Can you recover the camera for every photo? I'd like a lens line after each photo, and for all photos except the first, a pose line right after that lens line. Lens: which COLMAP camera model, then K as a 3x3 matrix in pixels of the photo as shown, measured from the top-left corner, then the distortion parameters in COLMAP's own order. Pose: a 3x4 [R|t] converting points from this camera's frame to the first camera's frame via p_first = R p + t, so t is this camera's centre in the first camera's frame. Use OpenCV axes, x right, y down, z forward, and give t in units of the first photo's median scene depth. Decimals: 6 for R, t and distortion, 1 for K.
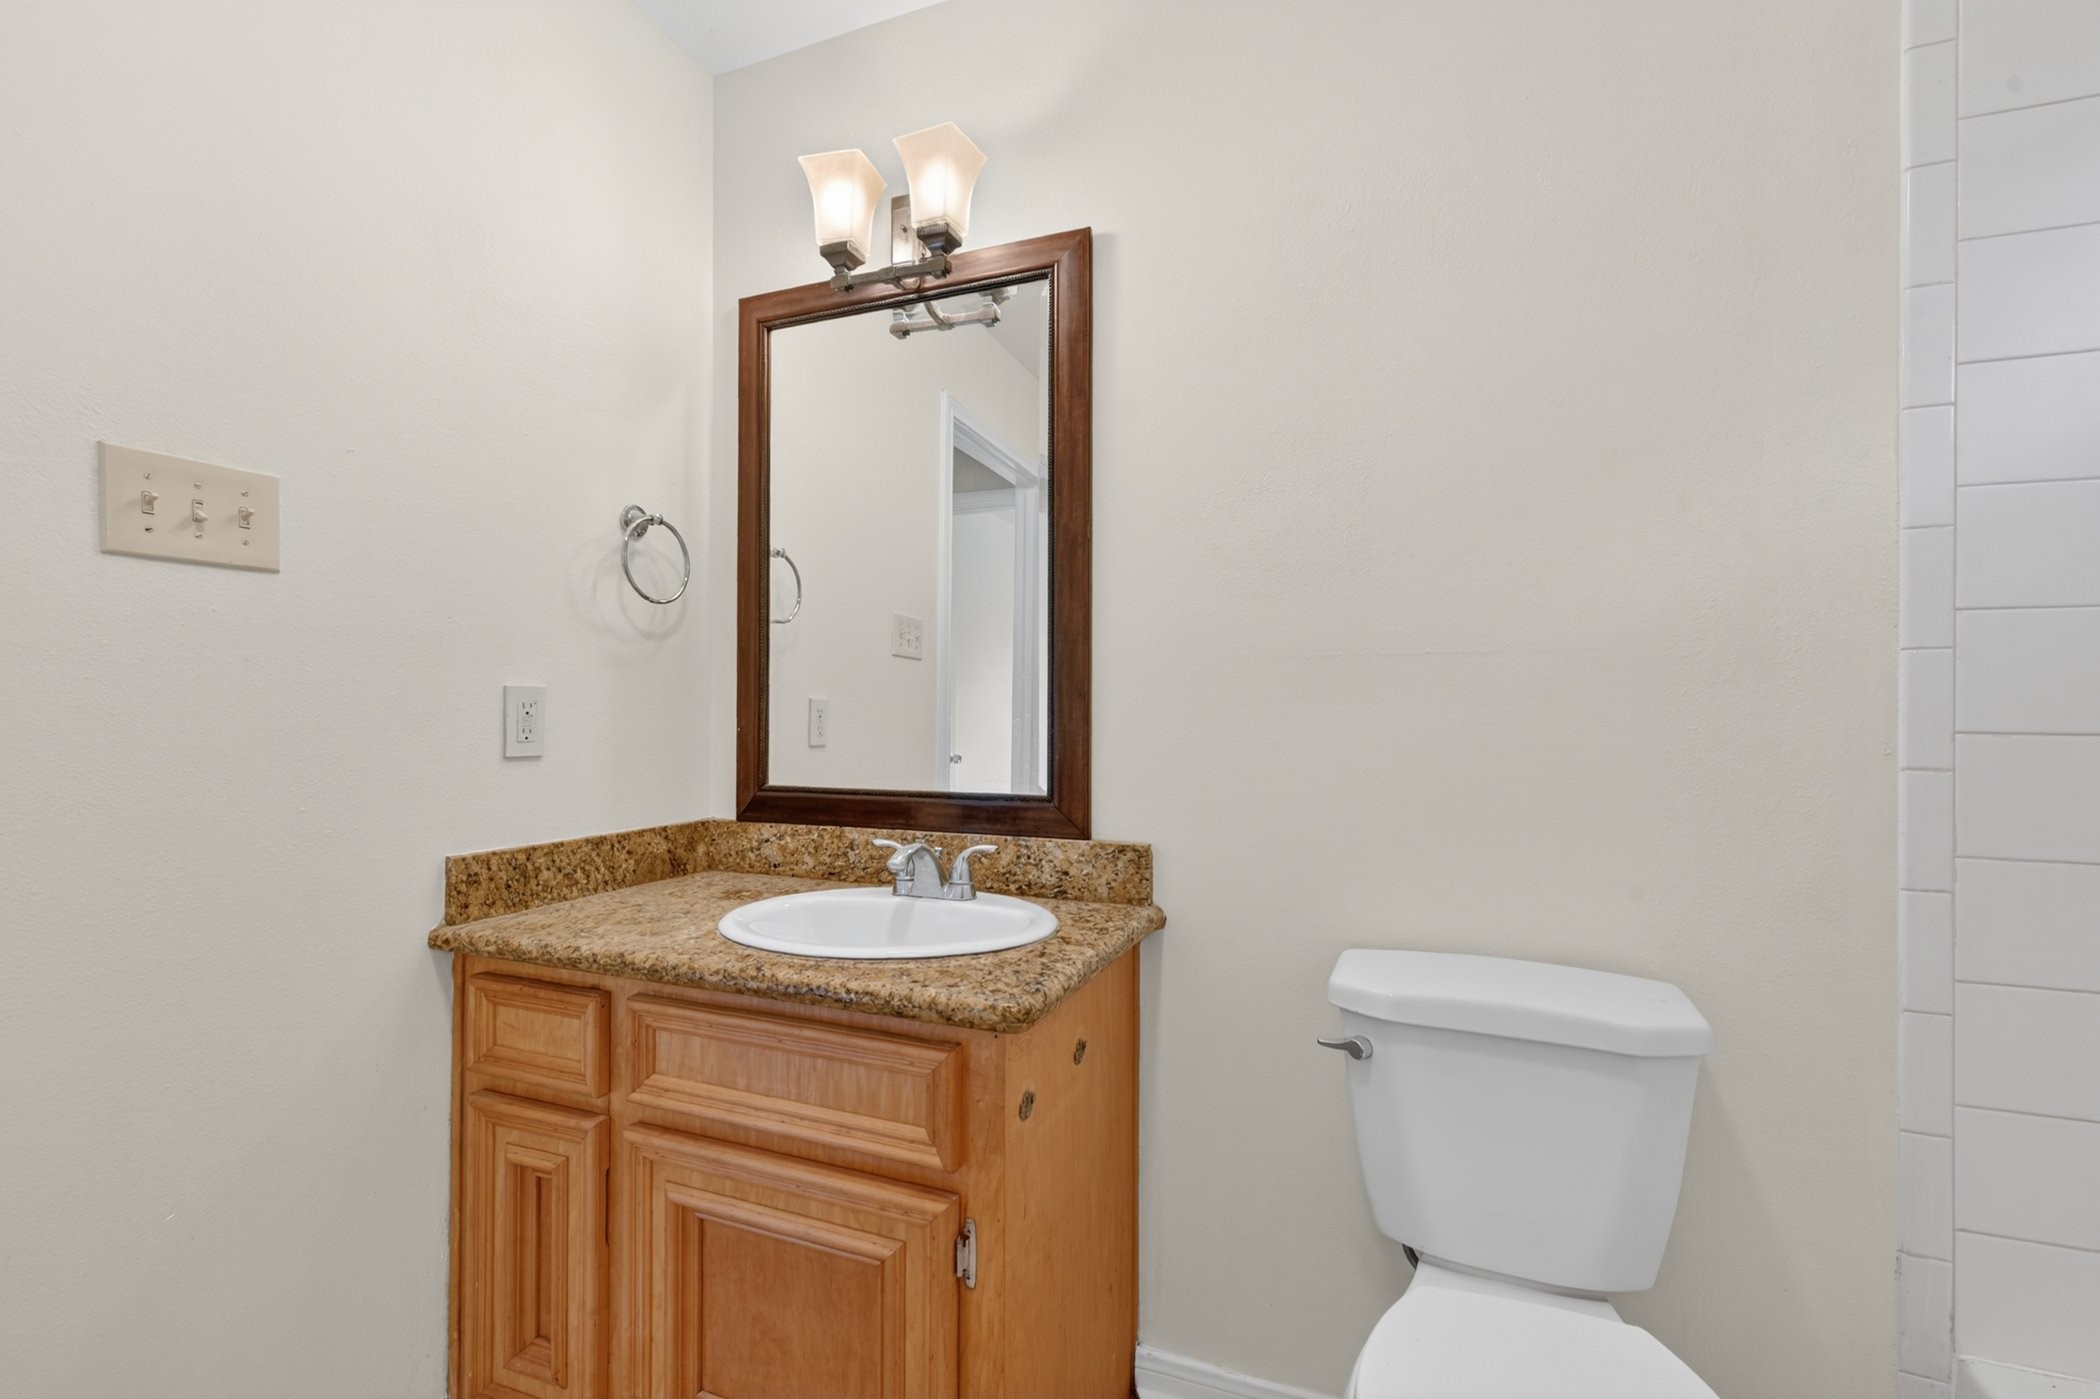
lens RADIAL K [[909.7, 0, 1044.2], [0, 909.7, 709.2], [0, 0, 1]] dist [-0.000392, -0.000331]
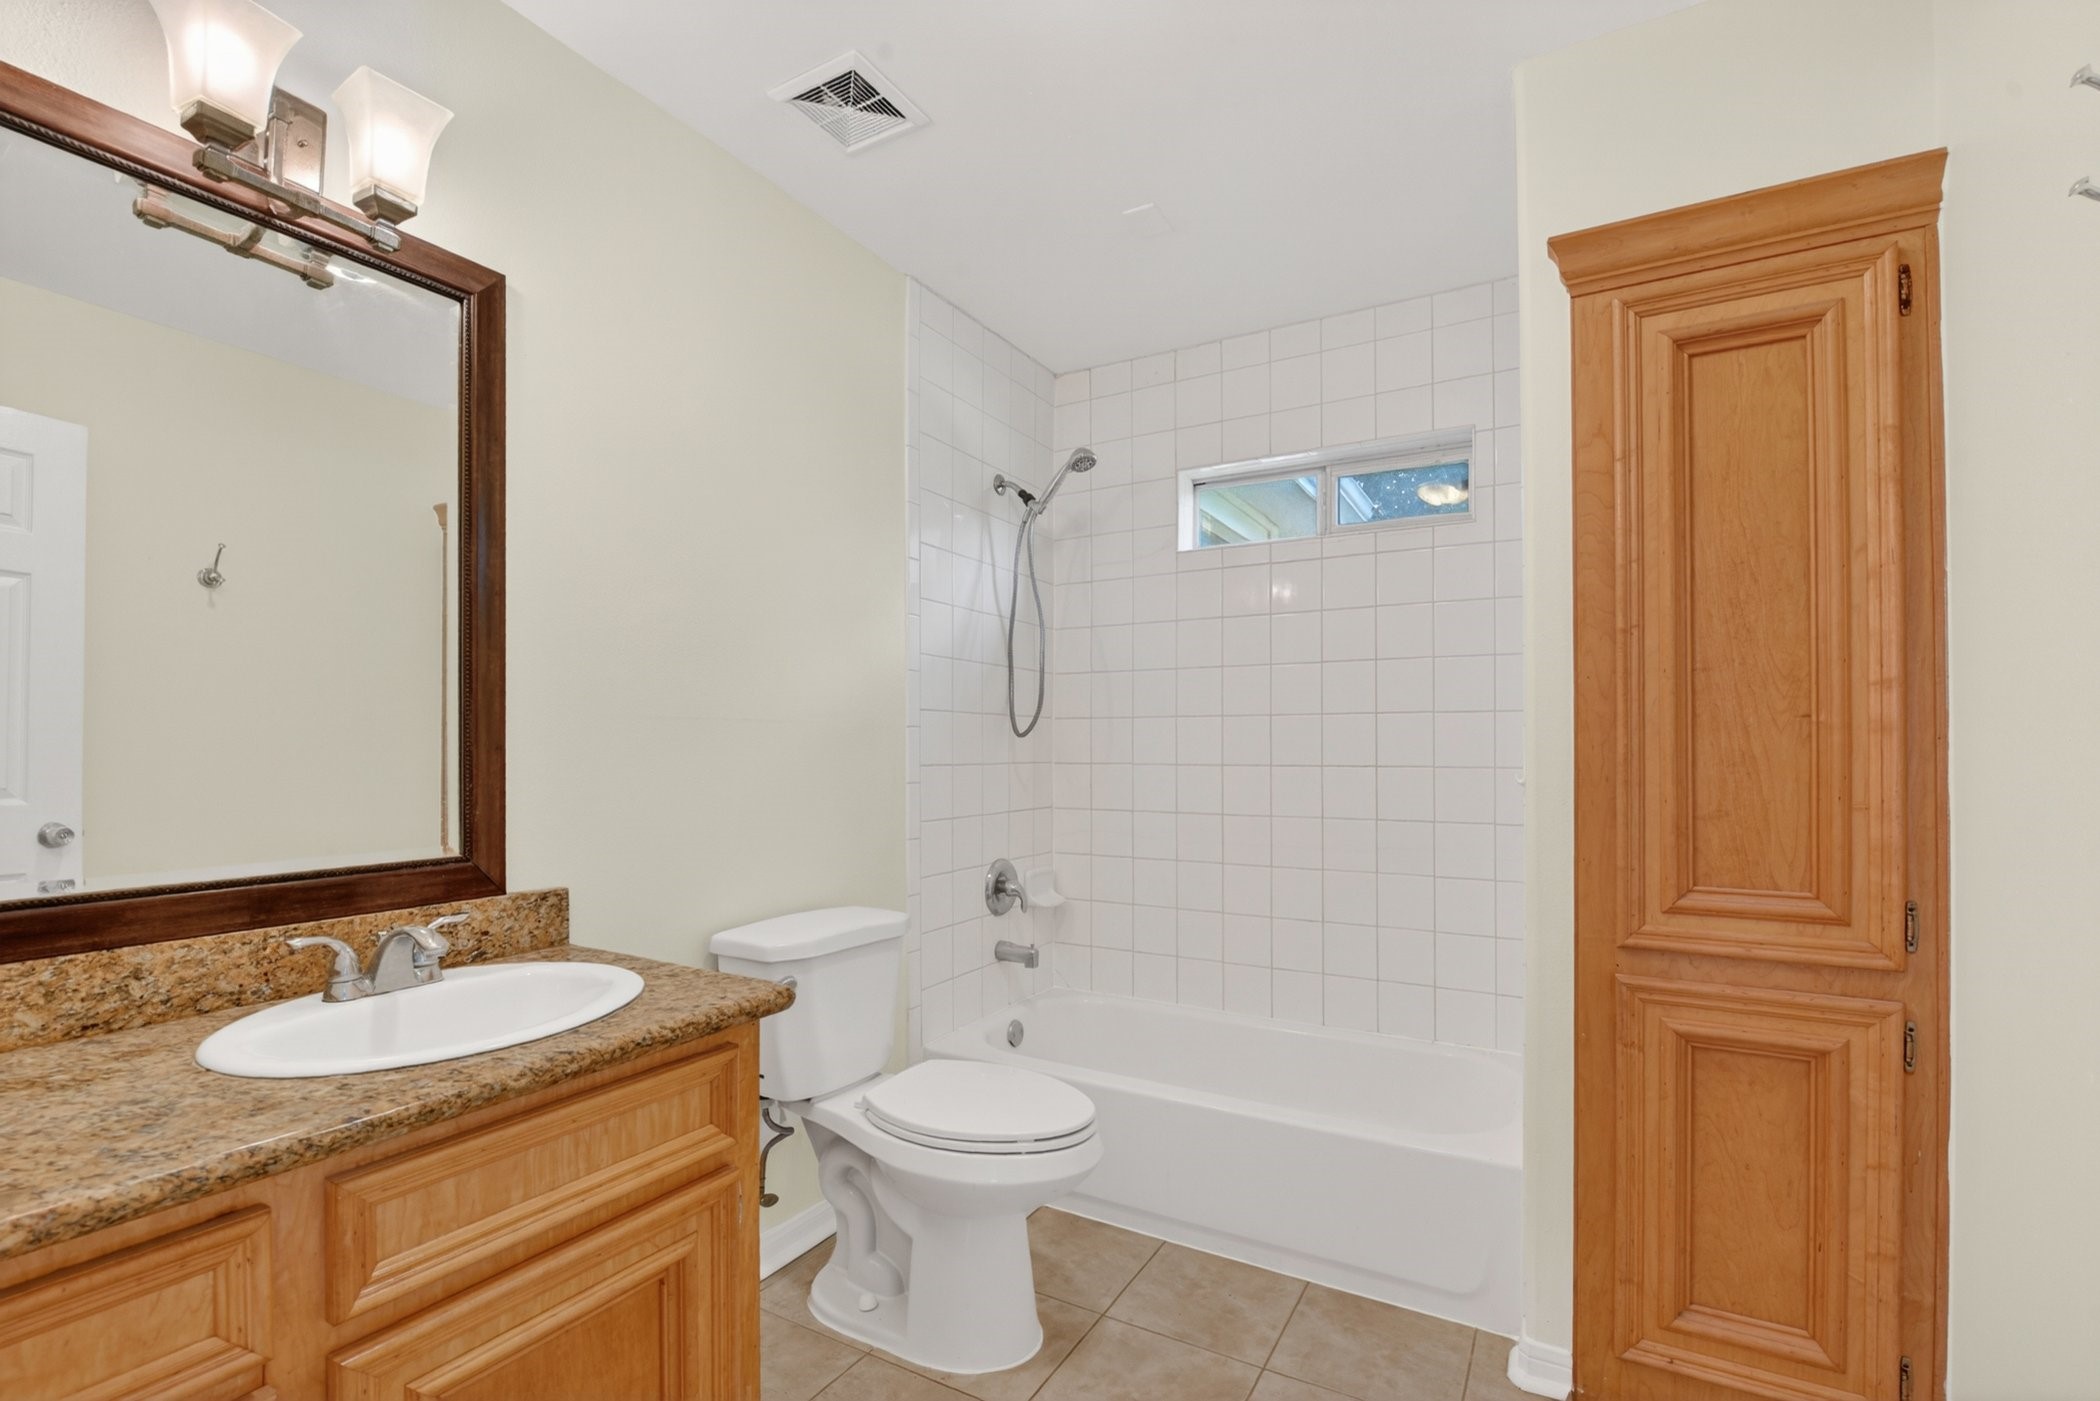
lens RADIAL K [[921.4, 0, 1053.9], [0, 921.4, 742.2], [0, 0, 1]] dist [-0.029376, -0.000073]
pose [[0.145201, -0.002261, 0.989400, -0.853683], [-0.005606, 0.999979, 0.003108, -0.028818], [-0.989386, -0.005997, 0.145186, 0.268593]]
